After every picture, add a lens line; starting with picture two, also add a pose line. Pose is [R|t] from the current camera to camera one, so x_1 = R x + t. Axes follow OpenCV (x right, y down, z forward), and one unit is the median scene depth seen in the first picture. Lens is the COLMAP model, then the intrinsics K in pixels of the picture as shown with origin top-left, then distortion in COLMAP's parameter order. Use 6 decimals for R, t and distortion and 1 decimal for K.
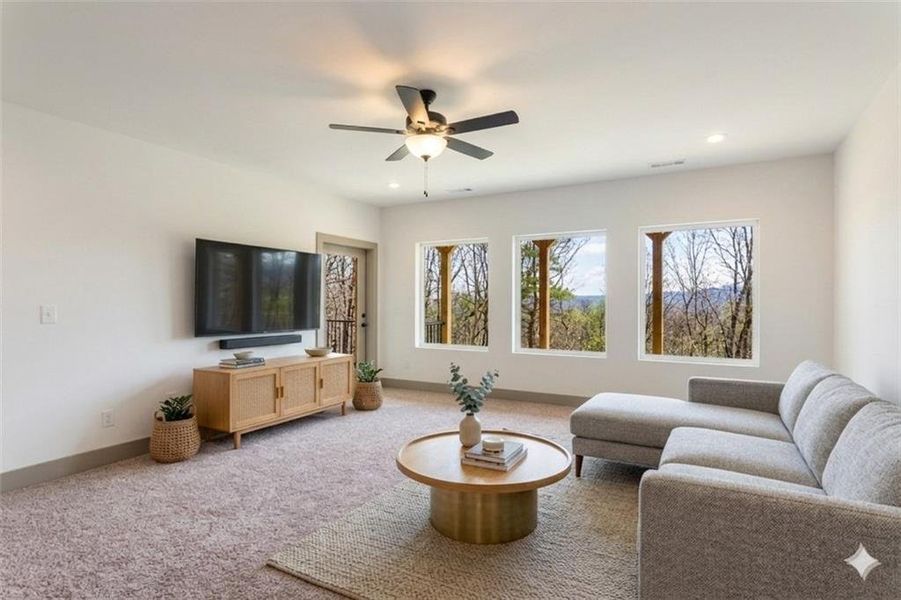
lens RADIAL K [[467.6, 0, 453.5], [0, 467.6, 297.7], [0, 0, 1]] dist [0.004767, -0.005199]
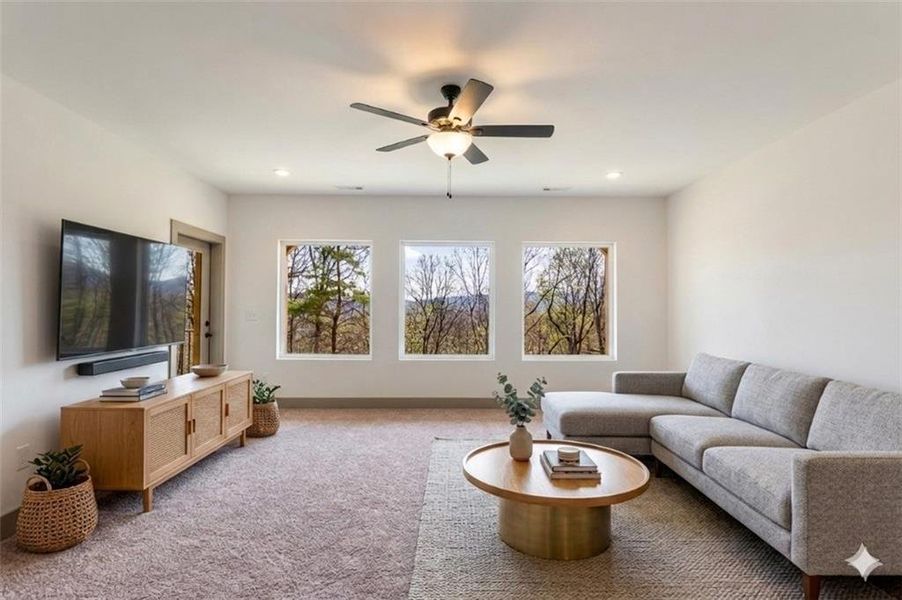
lens RADIAL K [[468.1, 0, 445.9], [0, 468.1, 294.1], [0, 0, 1]] dist [0.004767, -0.005199]
pose [[0.886683, 0.014551, 0.462150, -0.376337], [-0.007476, 0.999825, -0.017137, -0.005198], [-0.462318, 0.011739, 0.886636, 0.132386]]
